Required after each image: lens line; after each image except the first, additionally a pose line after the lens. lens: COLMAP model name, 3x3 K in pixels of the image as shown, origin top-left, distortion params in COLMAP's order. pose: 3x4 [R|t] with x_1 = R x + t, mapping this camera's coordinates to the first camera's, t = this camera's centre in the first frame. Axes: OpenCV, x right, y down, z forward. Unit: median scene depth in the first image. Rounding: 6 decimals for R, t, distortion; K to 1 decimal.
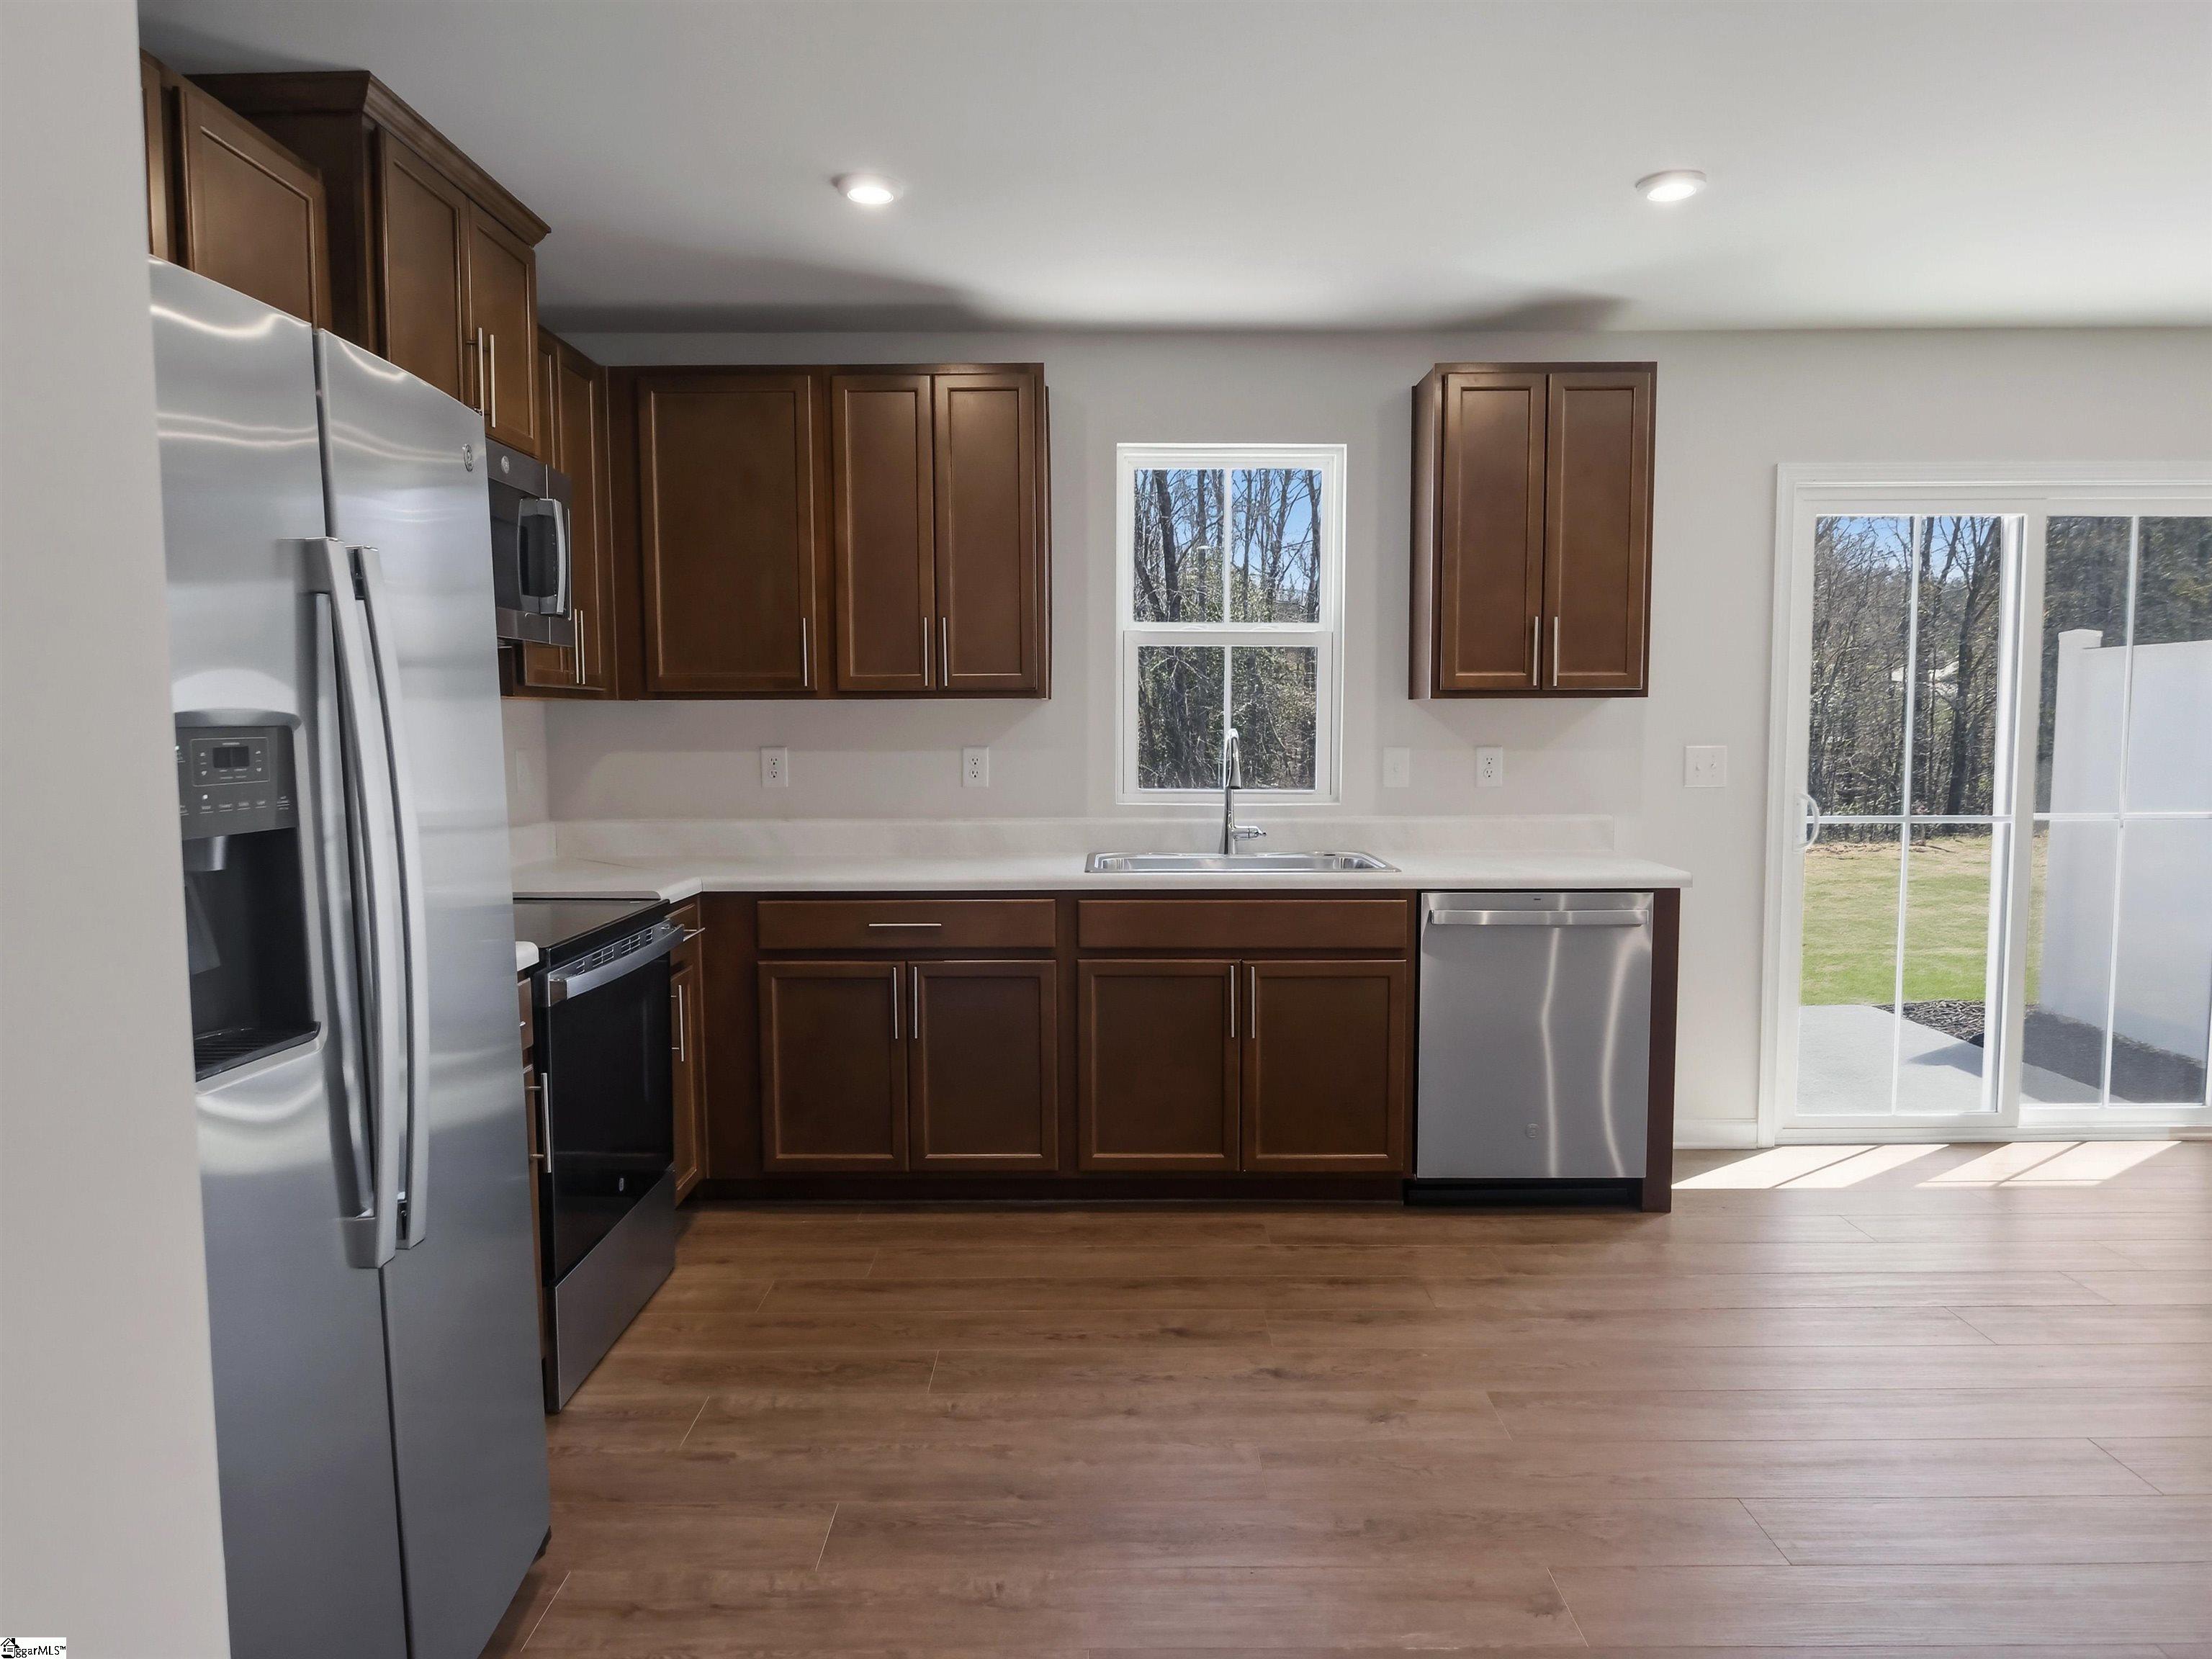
lens RADIAL K [[1477.1, 0, 1102.0], [0, 1477.1, 830.8], [0, 0, 1]] dist [-0.007892, -0.001682]
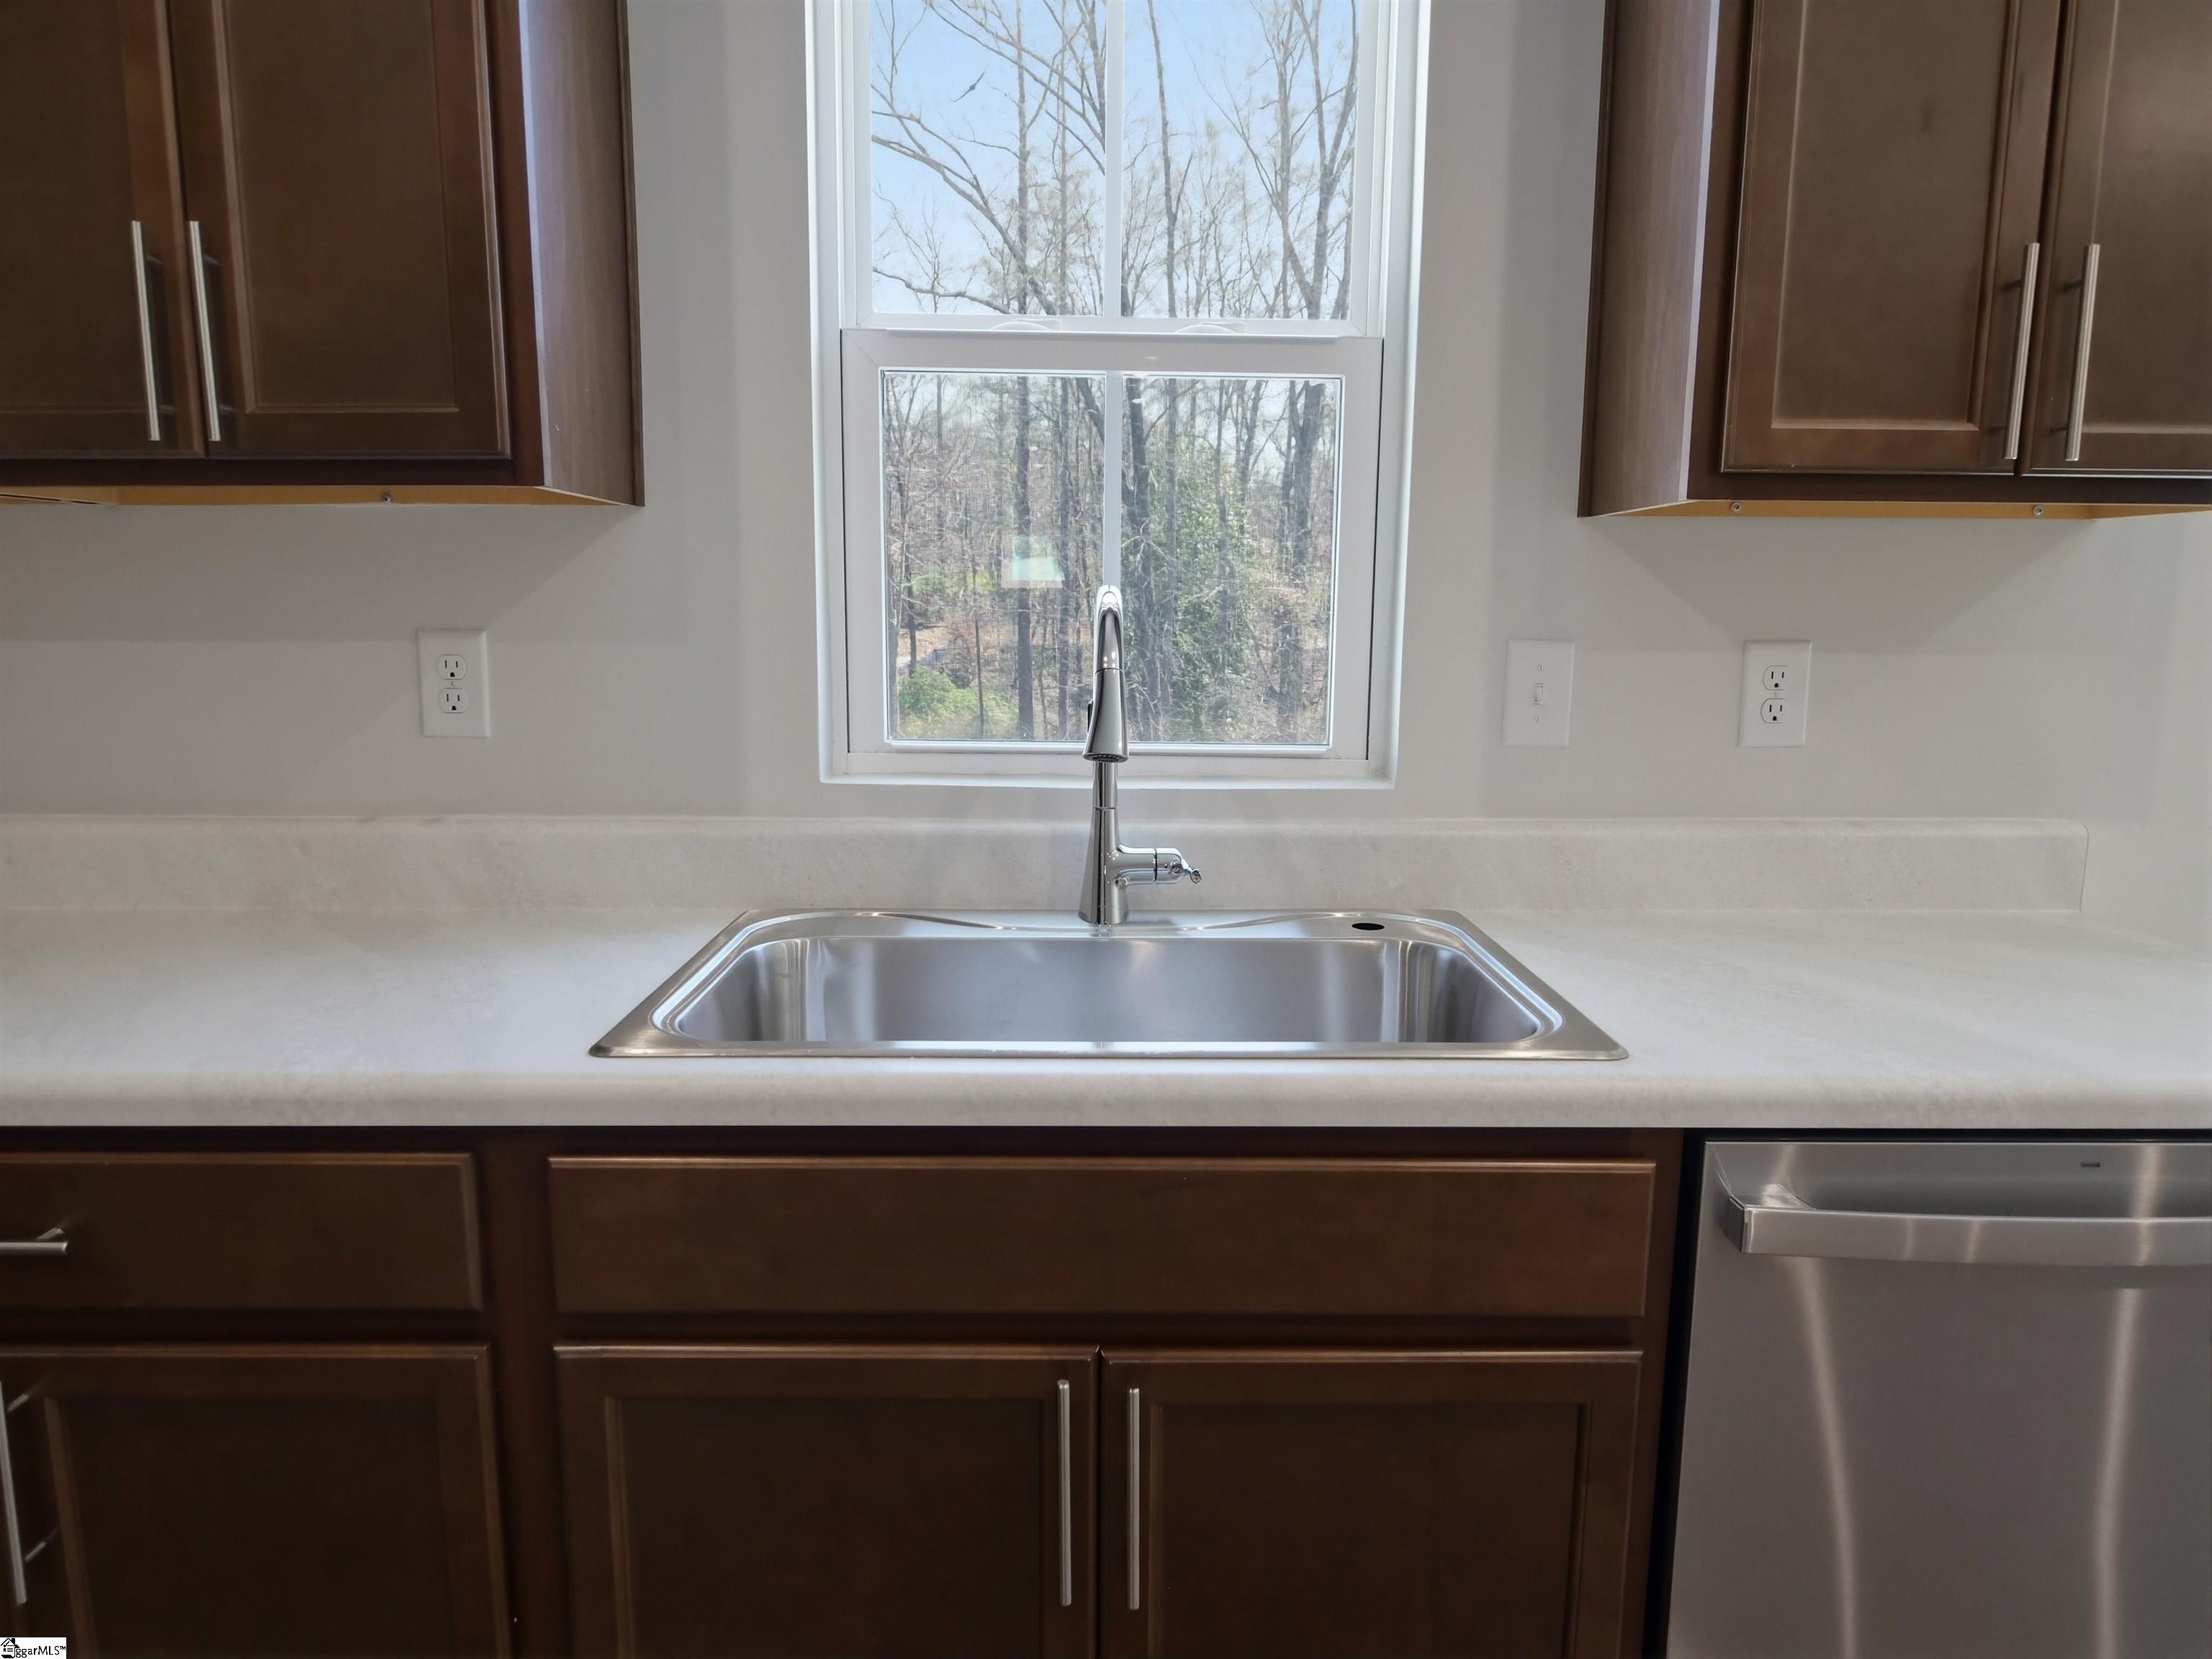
lens RADIAL K [[1477.1, 0, 1107.3], [0, 1477.1, 848.5], [0, 0, 1]] dist [-0.007892, -0.001682]
pose [[0.999688, 0.005657, 0.024314, 0.080917], [-0.007772, 0.996106, 0.087815, -0.038009], [-0.023723, -0.087977, 0.995840, 0.649710]]
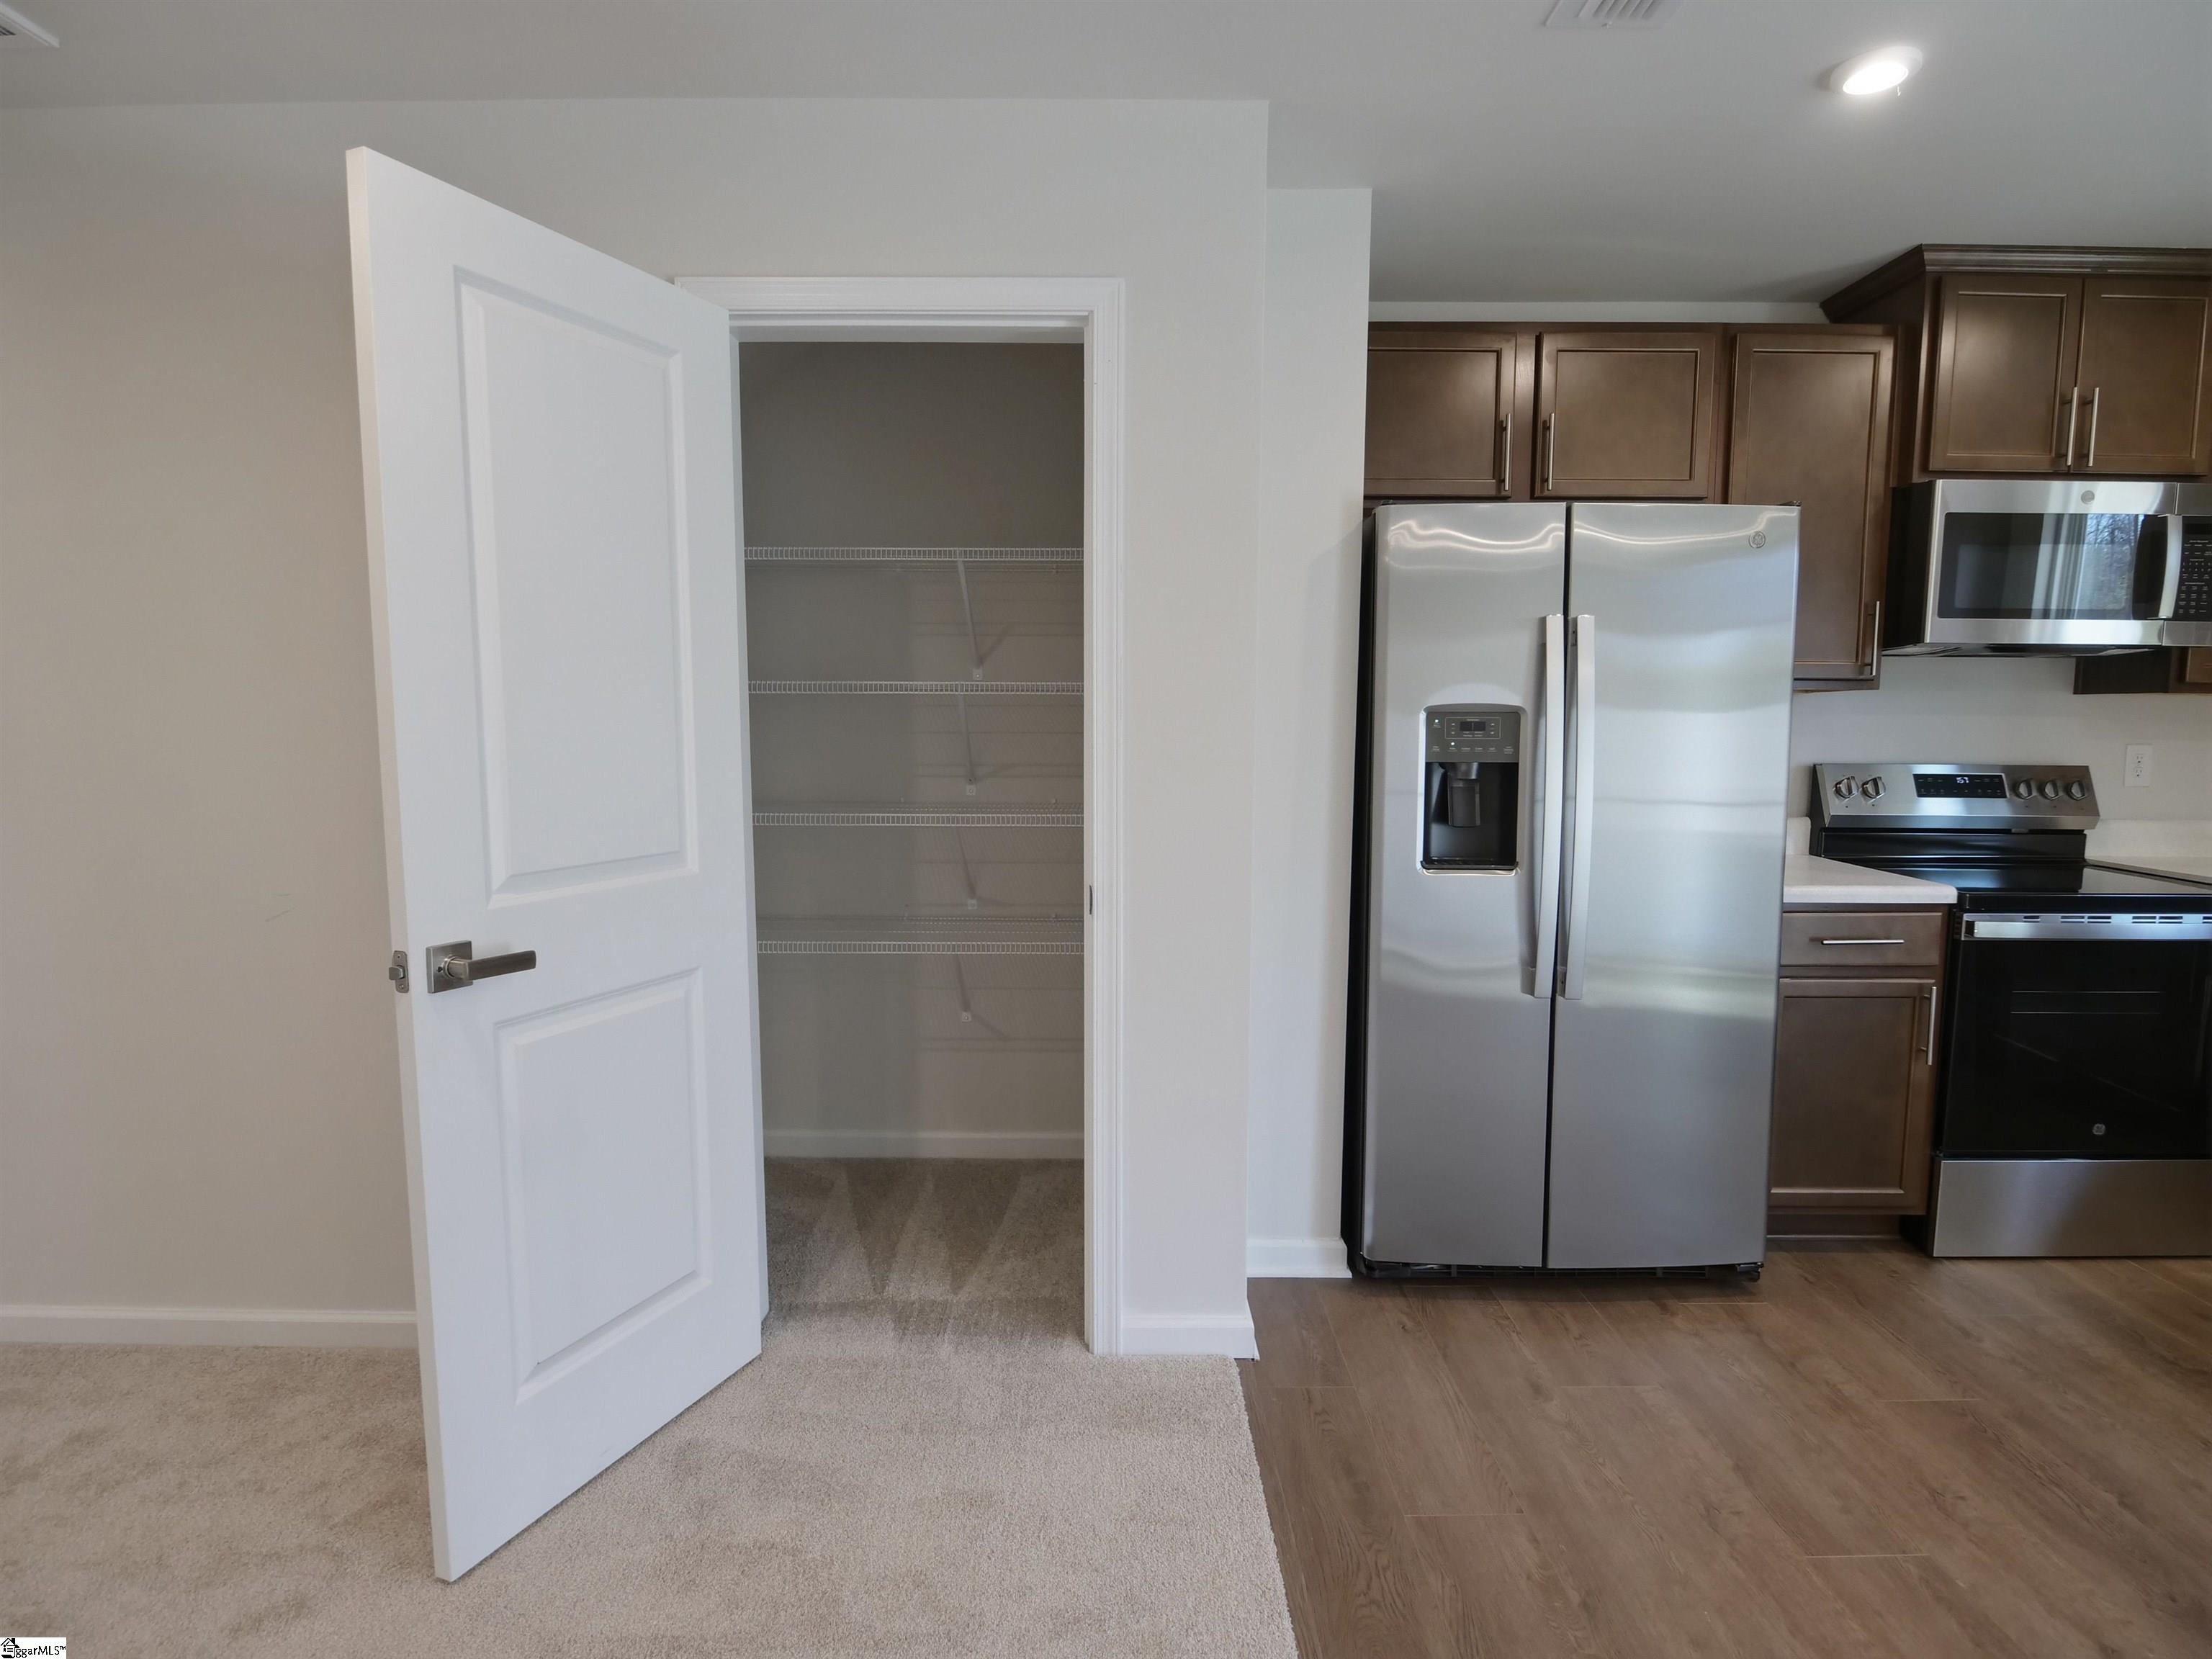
lens RADIAL K [[1173.4, 0, 1106.5], [0, 1173.4, 825.9], [0, 0, 1]] dist [-0.015769, -0.000537]
pose [[0.004965, 0.100254, -0.994950, 0.395187], [-0.082641, 0.991599, 0.099504, -0.011175], [0.996567, 0.081729, 0.013209, 0.163129]]
